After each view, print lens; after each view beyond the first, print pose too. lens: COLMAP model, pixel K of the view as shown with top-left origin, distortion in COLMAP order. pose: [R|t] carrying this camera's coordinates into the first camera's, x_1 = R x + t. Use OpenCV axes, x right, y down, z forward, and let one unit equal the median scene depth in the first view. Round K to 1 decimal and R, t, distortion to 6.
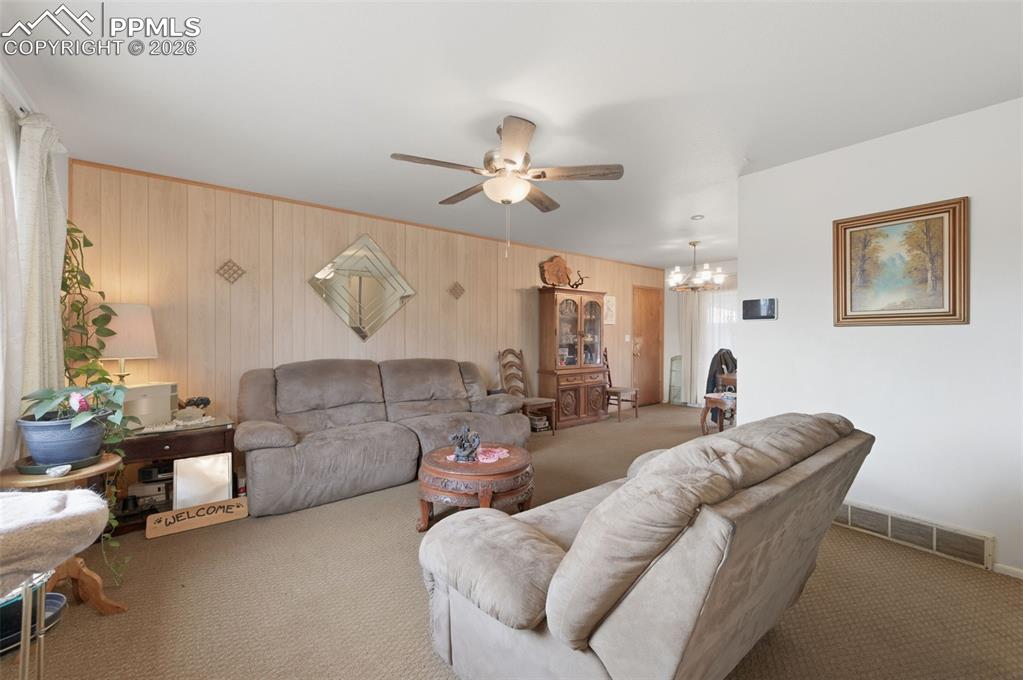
lens RADIAL K [[409.8, 0, 503.8], [0, 409.8, 336.4], [0, 0, 1]] dist [-0.000629, -0.000126]
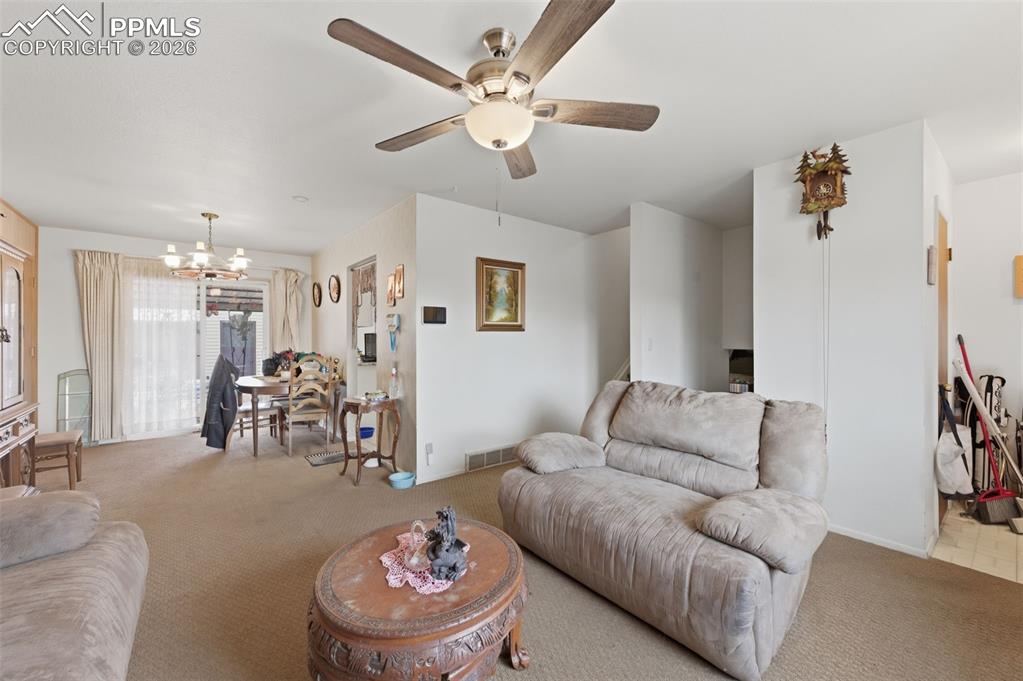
lens RADIAL K [[413.6, 0, 517.3], [0, 413.6, 337.5], [0, 0, 1]] dist [0.002644, -0.000023]
pose [[-0.028036, -0.002883, 0.999603, -0.635676], [0.002379, 0.999993, 0.002951, -0.007628], [-0.999604, 0.002461, -0.028029, 0.917954]]
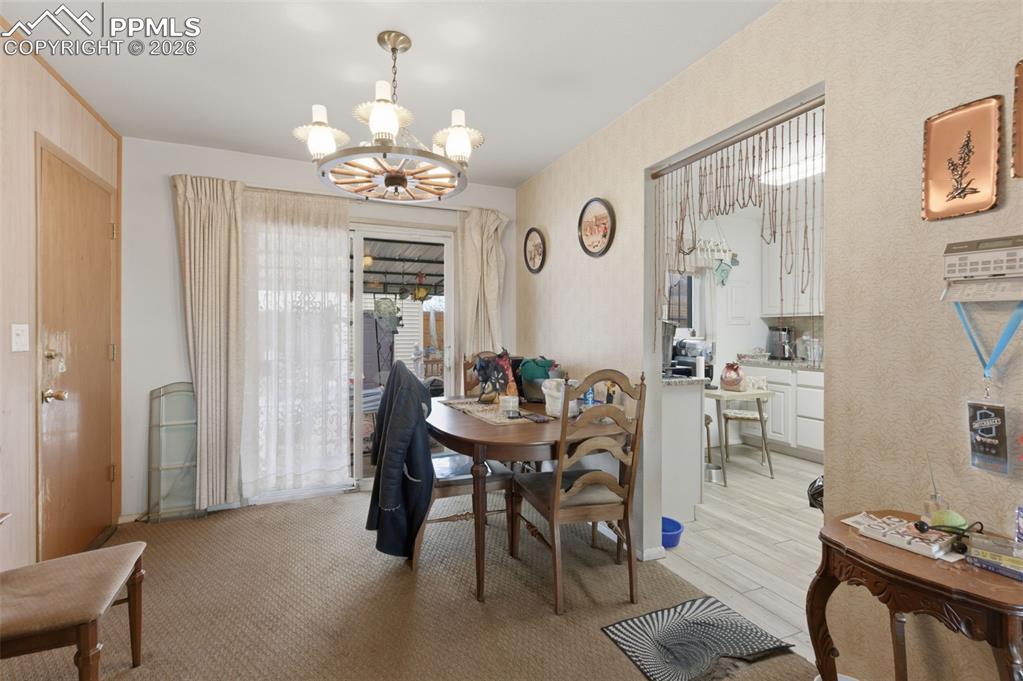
lens RADIAL K [[460.7, 0, 510.9], [0, 460.7, 335.6], [0, 0, 1]] dist [0.003672, 0.000390]
pose [[0.244419, -0.008120, 0.969636, 0.264409], [0.001477, 0.999967, 0.008002, 0.004660], [-0.969669, -0.000524, 0.244423, 1.652865]]
